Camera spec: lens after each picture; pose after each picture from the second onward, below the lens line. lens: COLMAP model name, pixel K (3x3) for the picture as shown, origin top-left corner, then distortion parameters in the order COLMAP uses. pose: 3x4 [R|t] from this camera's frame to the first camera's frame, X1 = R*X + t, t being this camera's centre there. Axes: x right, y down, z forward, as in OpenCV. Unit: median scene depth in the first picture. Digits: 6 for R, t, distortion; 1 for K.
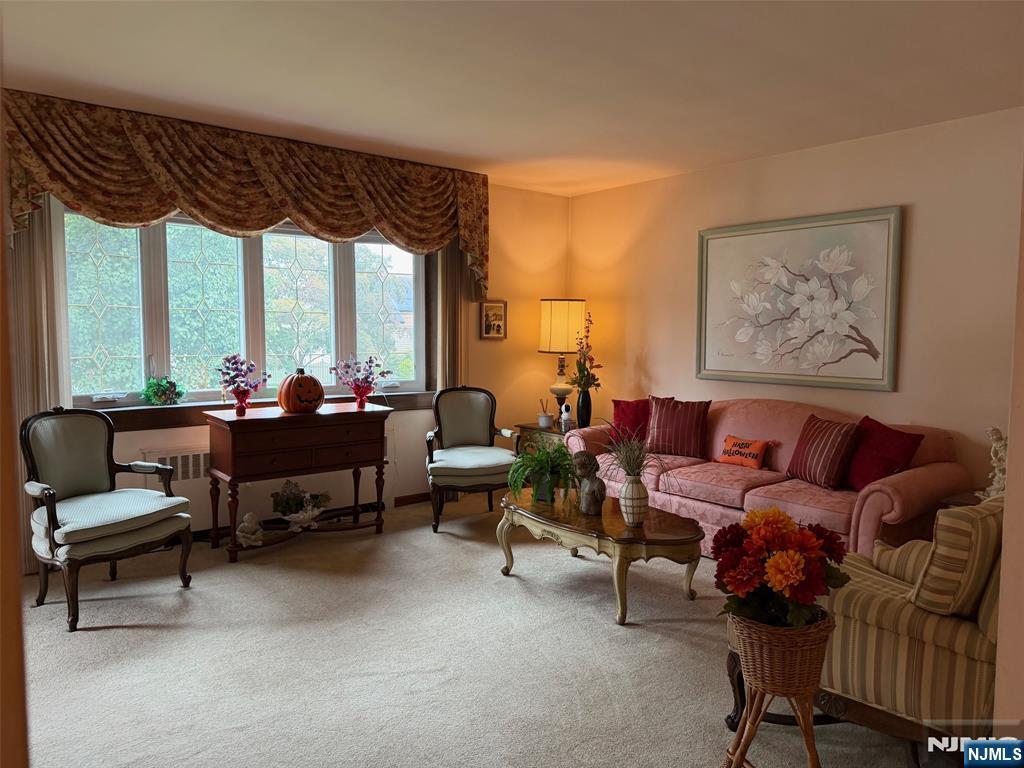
lens RADIAL K [[713.5, 0, 509.3], [0, 713.5, 378.4], [0, 0, 1]] dist [0.044493, -0.071166]
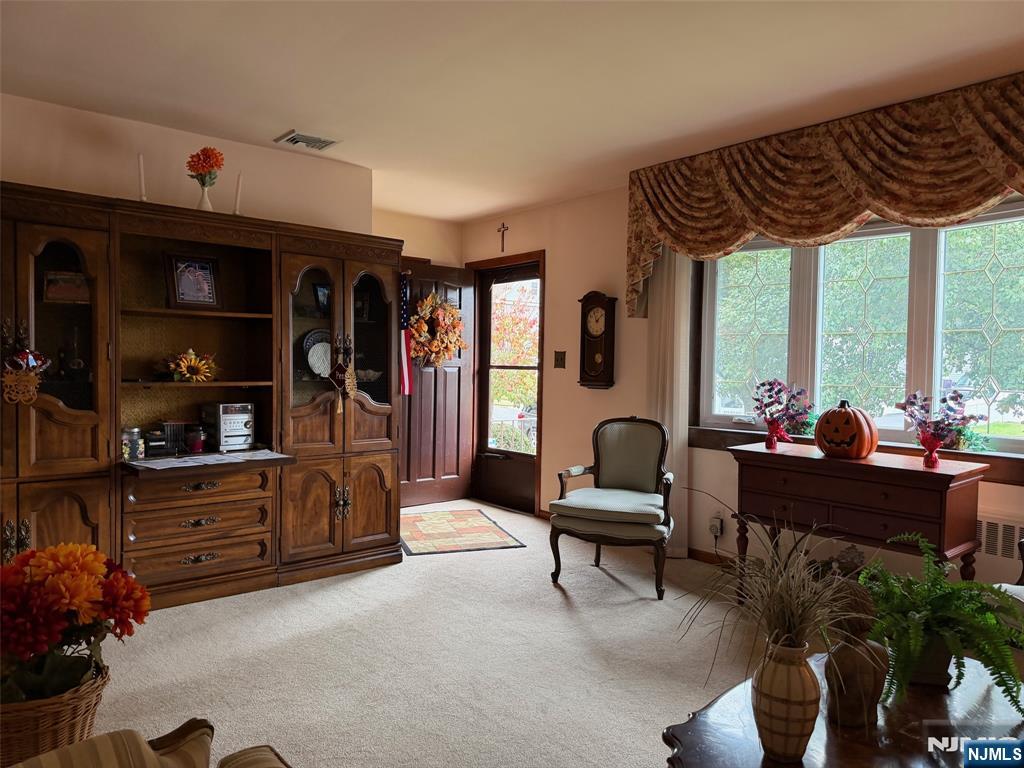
lens RADIAL K [[713.5, 0, 510.8], [0, 713.5, 390.4], [0, 0, 1]] dist [0.044493, -0.071166]
pose [[0.012250, 0.019576, -0.999733, 0.492775], [-0.094336, 0.995372, 0.018335, -0.005205], [0.995465, 0.094086, 0.014040, 0.647627]]
